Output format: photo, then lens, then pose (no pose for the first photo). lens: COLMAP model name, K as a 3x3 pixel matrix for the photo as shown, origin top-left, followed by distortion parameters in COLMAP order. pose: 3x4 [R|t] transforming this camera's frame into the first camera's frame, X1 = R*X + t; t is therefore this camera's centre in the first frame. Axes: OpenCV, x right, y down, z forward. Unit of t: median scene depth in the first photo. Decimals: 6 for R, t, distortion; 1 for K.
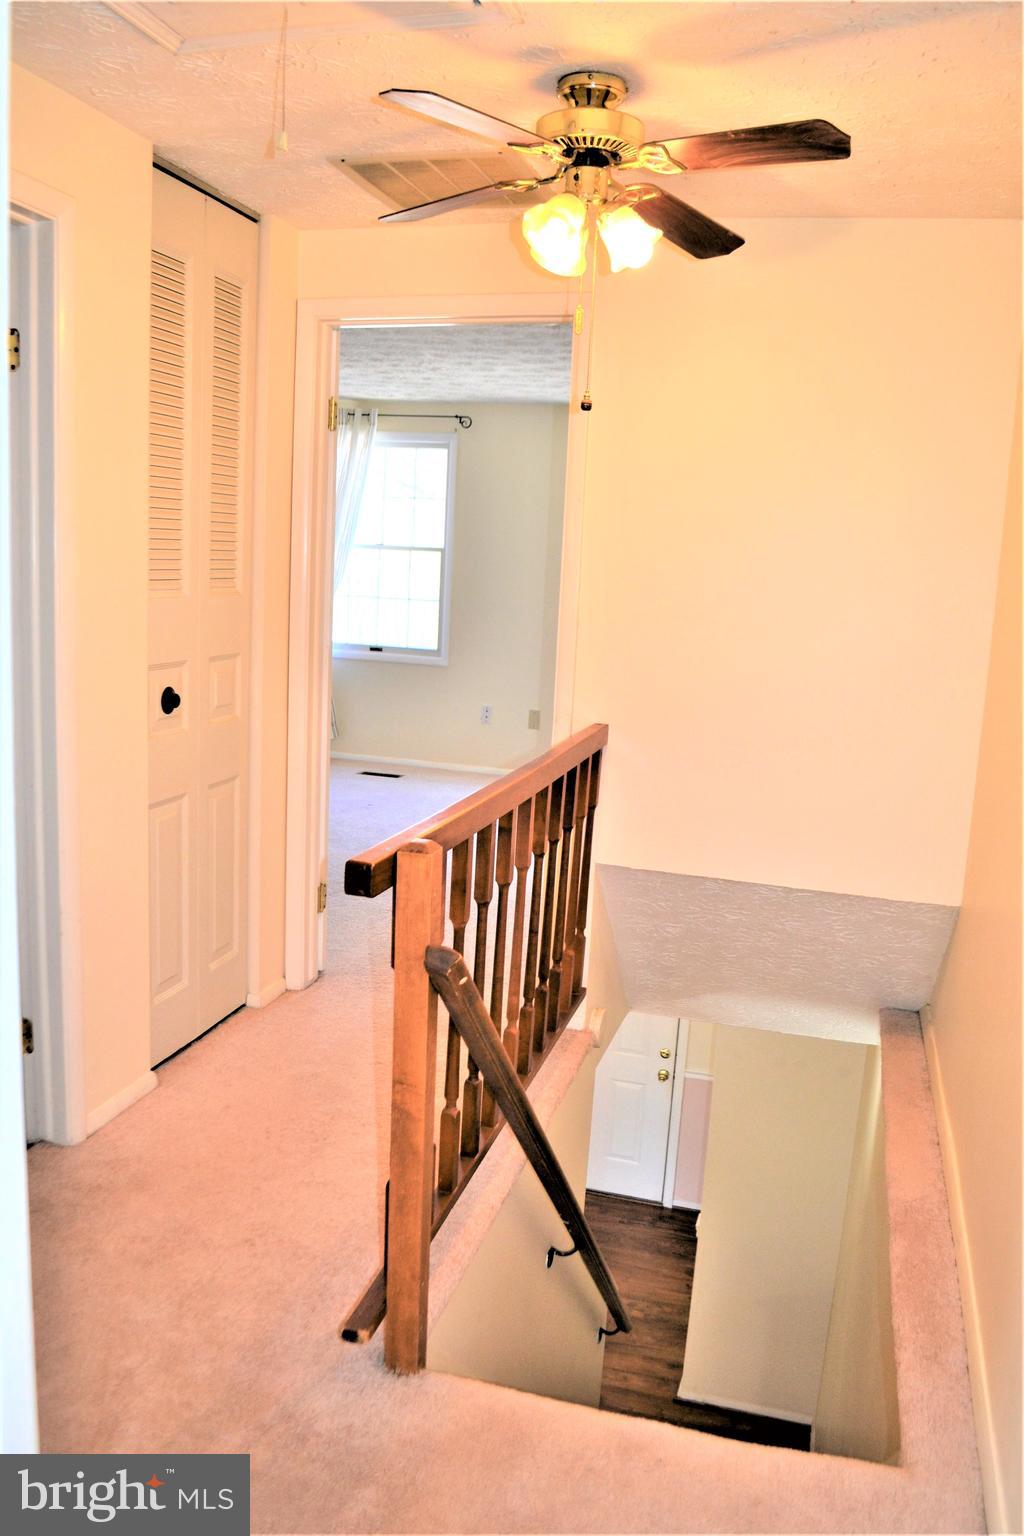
lens RADIAL K [[1234.4, 0, 517.9], [0, 1234.4, 769.7], [0, 0, 1]] dist [-0.077738, 0.004752]
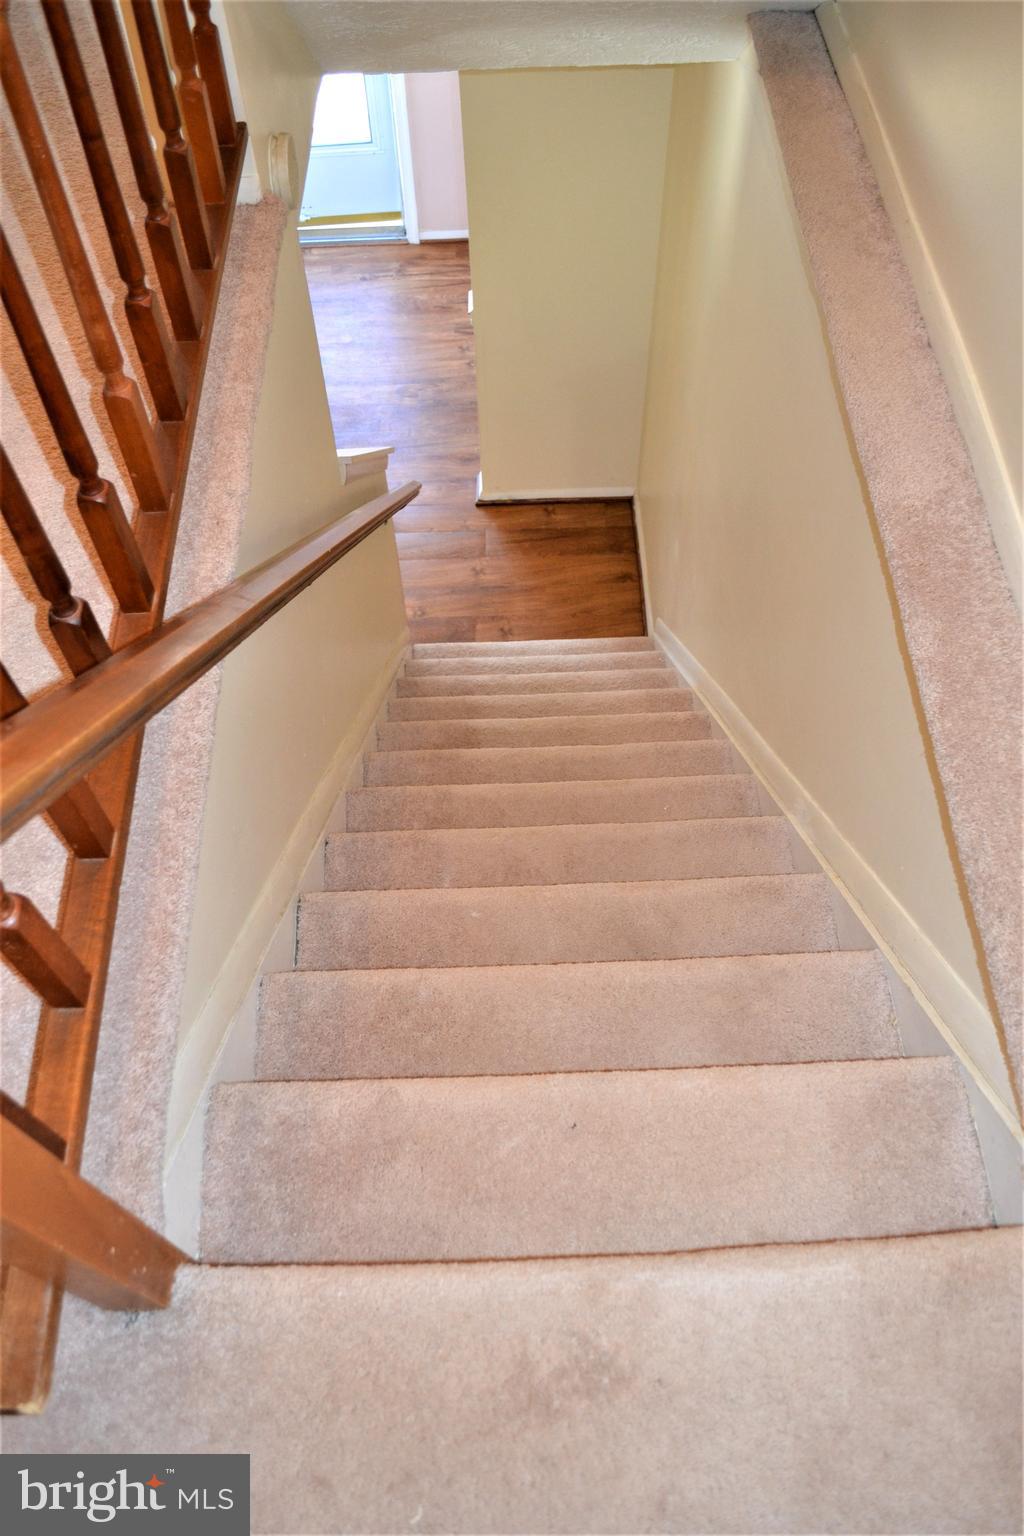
lens RADIAL K [[1234.4, 0, 523.5], [0, 1234.4, 774.9], [0, 0, 1]] dist [-0.077738, 0.004752]
pose [[0.955591, -0.280802, 0.089422, 0.047326], [0.120346, 0.648820, 0.751365, -0.011599], [-0.269004, -0.707236, 0.653800, 0.463841]]
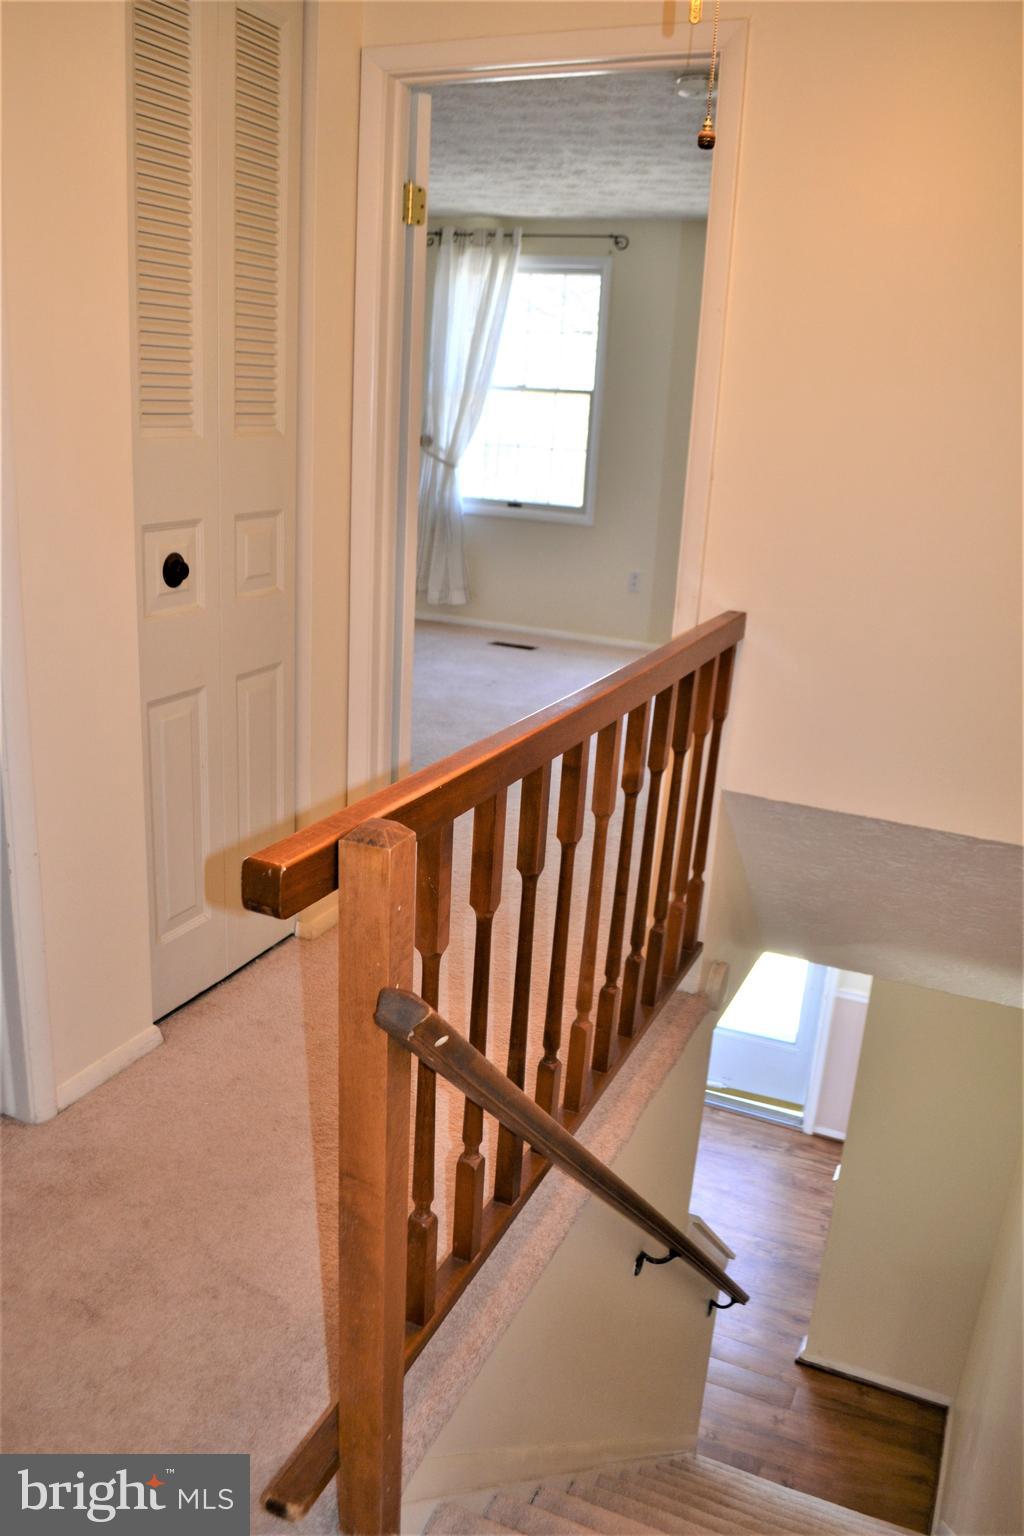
lens RADIAL K [[1234.4, 0, 510.5], [0, 1234.4, 777.5], [0, 0, 1]] dist [-0.077738, 0.004752]
pose [[0.988812, 0.046910, -0.141596, 0.042113], [-0.029501, 0.992014, 0.122632, -0.024704], [0.146218, -0.117083, 0.982299, 0.219538]]
